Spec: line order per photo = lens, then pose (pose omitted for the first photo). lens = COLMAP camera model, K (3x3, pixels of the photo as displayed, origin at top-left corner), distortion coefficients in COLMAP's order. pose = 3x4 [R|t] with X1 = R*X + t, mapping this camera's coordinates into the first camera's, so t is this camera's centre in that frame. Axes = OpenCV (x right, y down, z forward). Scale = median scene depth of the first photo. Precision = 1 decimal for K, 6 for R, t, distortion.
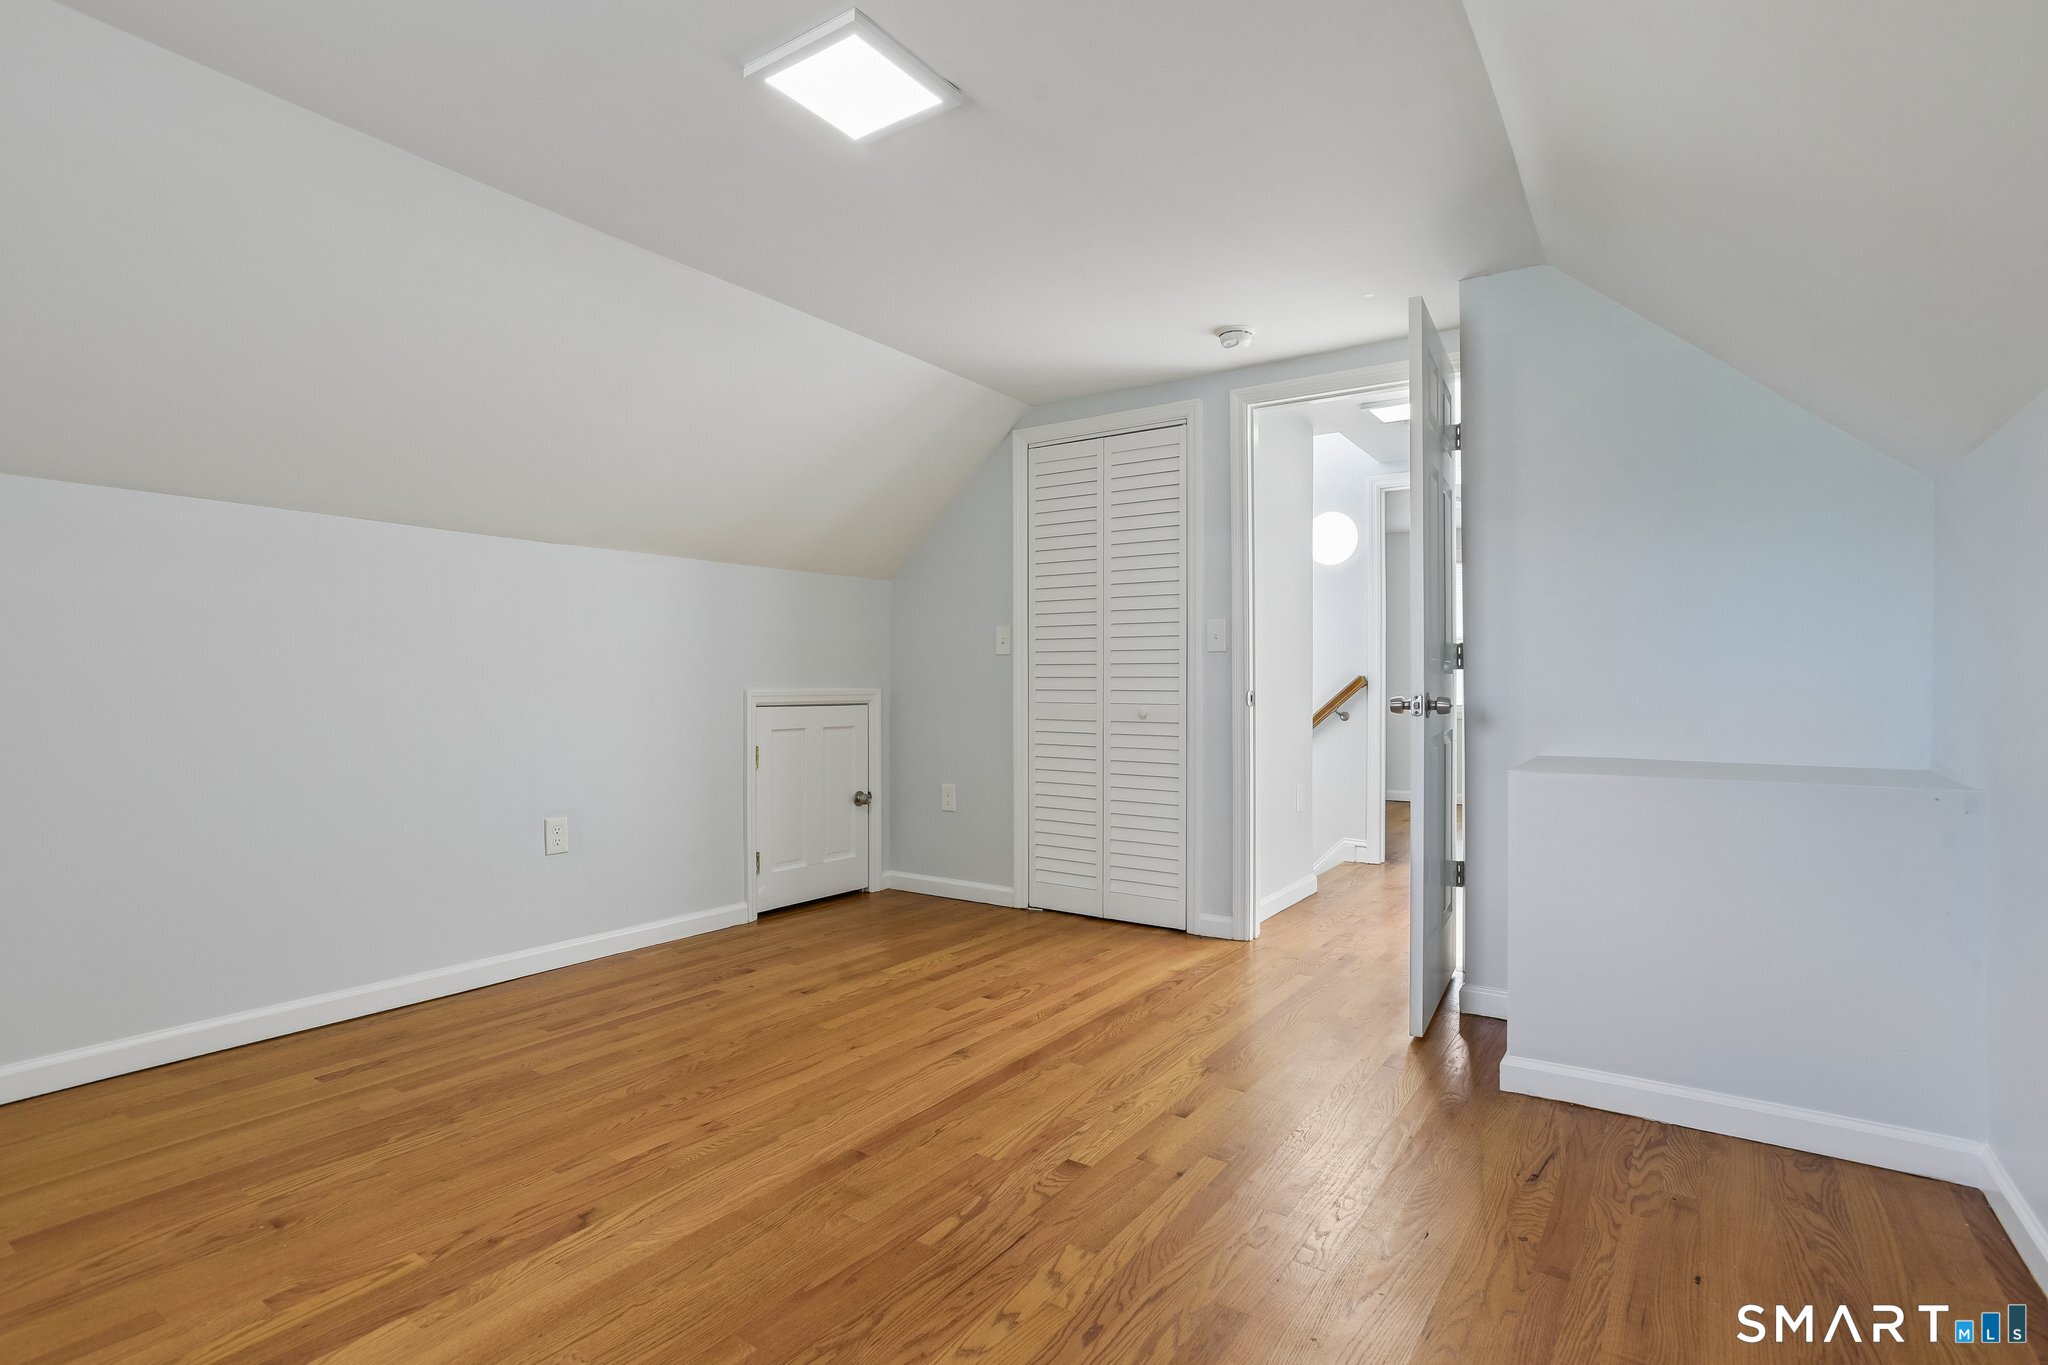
lens RADIAL K [[989.4, 0, 1026.0], [0, 989.4, 686.1], [0, 0, 1]] dist [-0.017041, 0.002580]
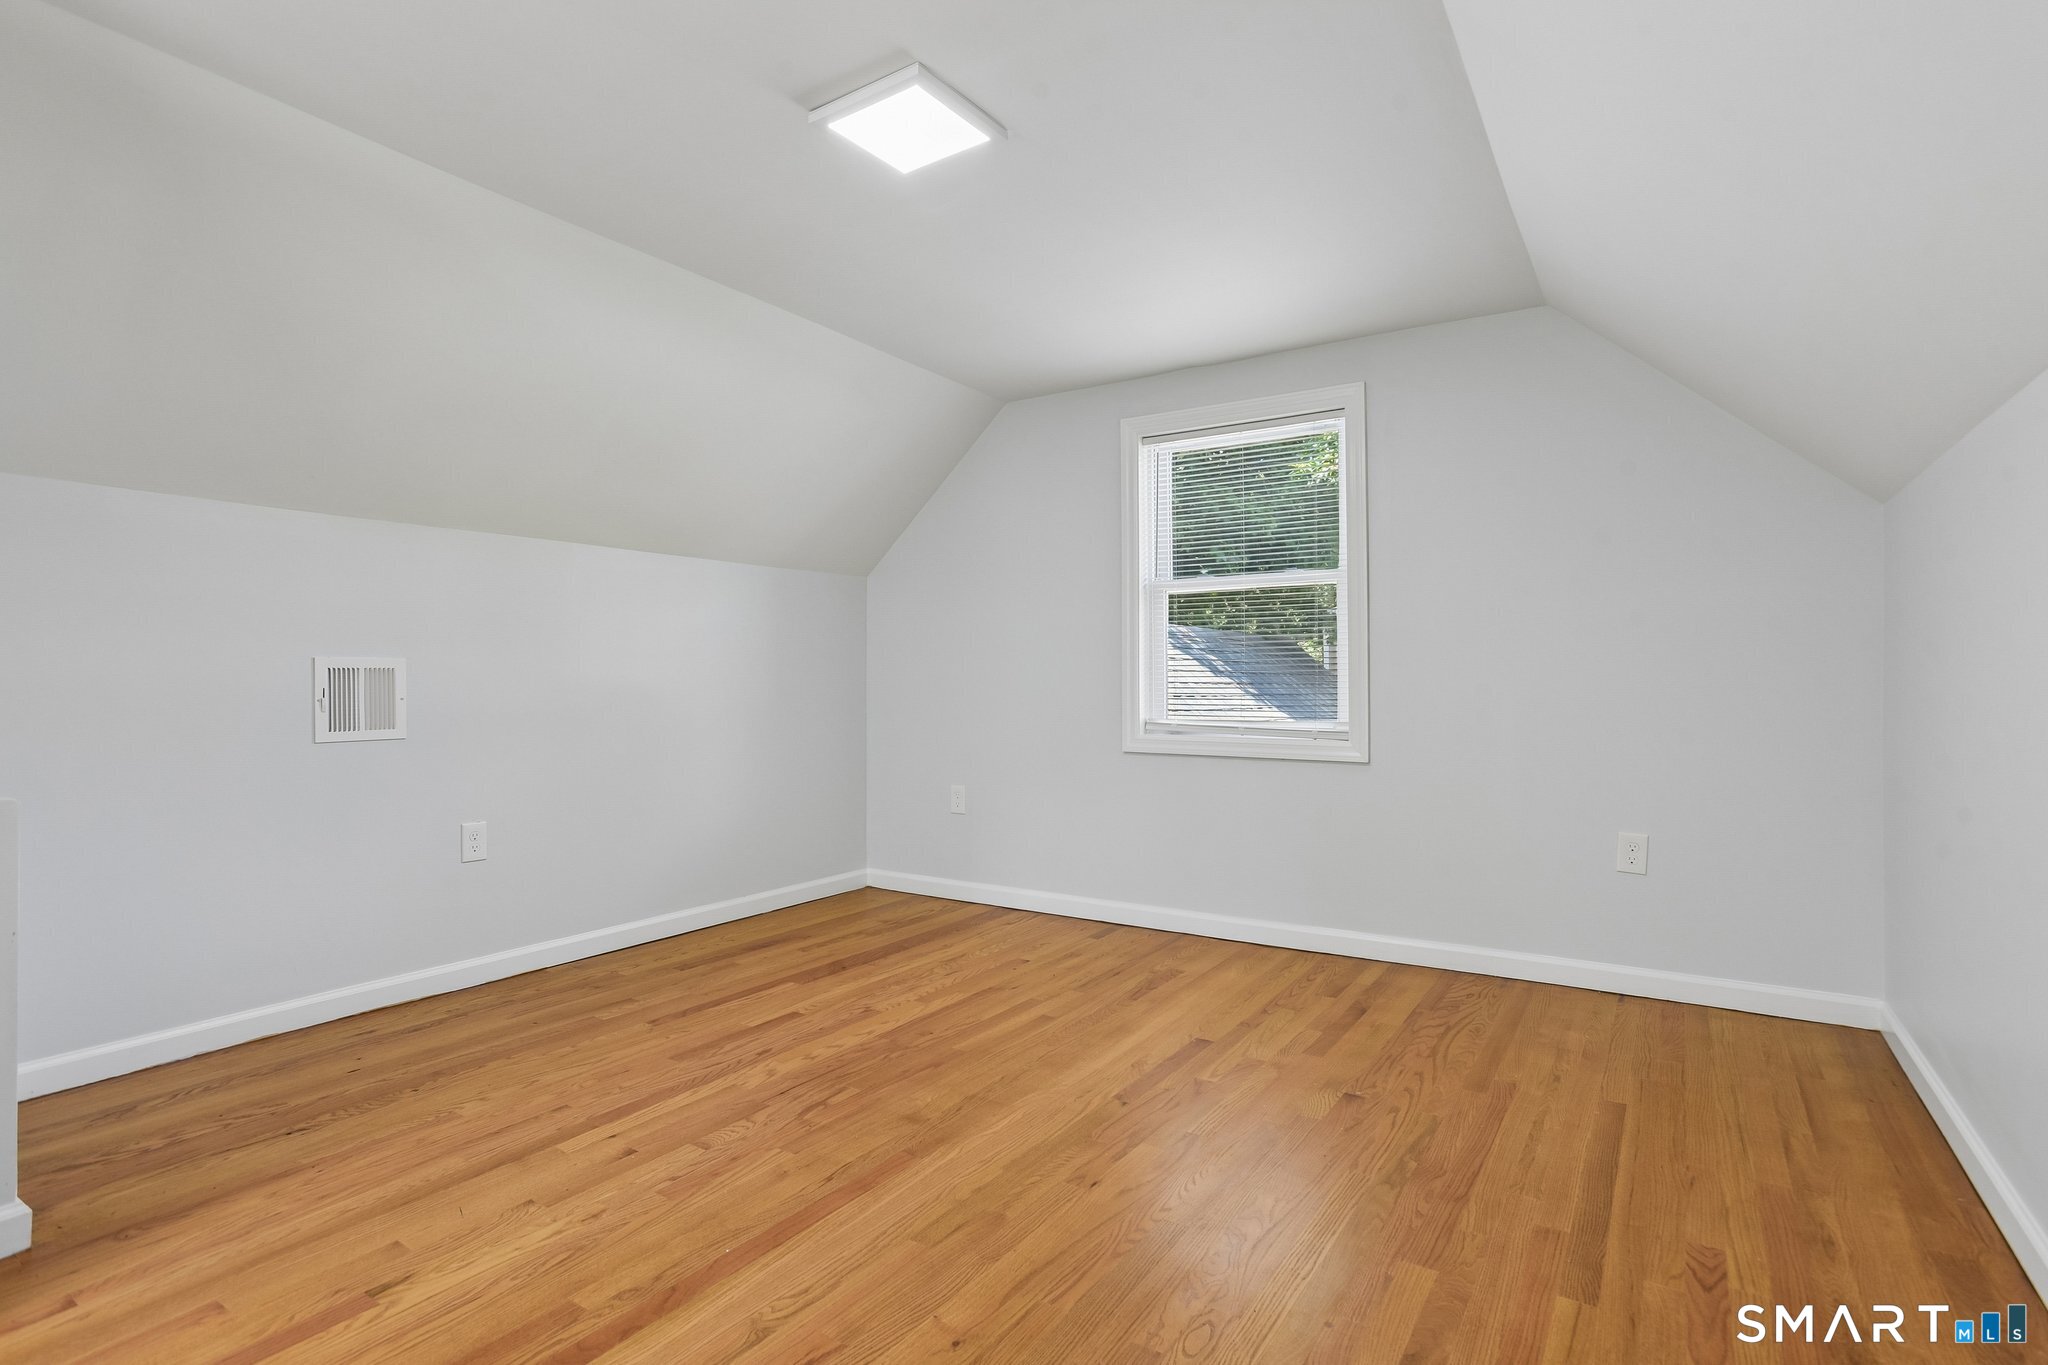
lens RADIAL K [[989.4, 0, 1020.2], [0, 989.4, 689.7], [0, 0, 1]] dist [-0.017041, 0.002580]
pose [[-0.999892, 0.000901, -0.014655, -0.270506], [0.000811, 0.999981, 0.006164, 0.000221], [0.014660, 0.006152, -0.999874, 2.051447]]
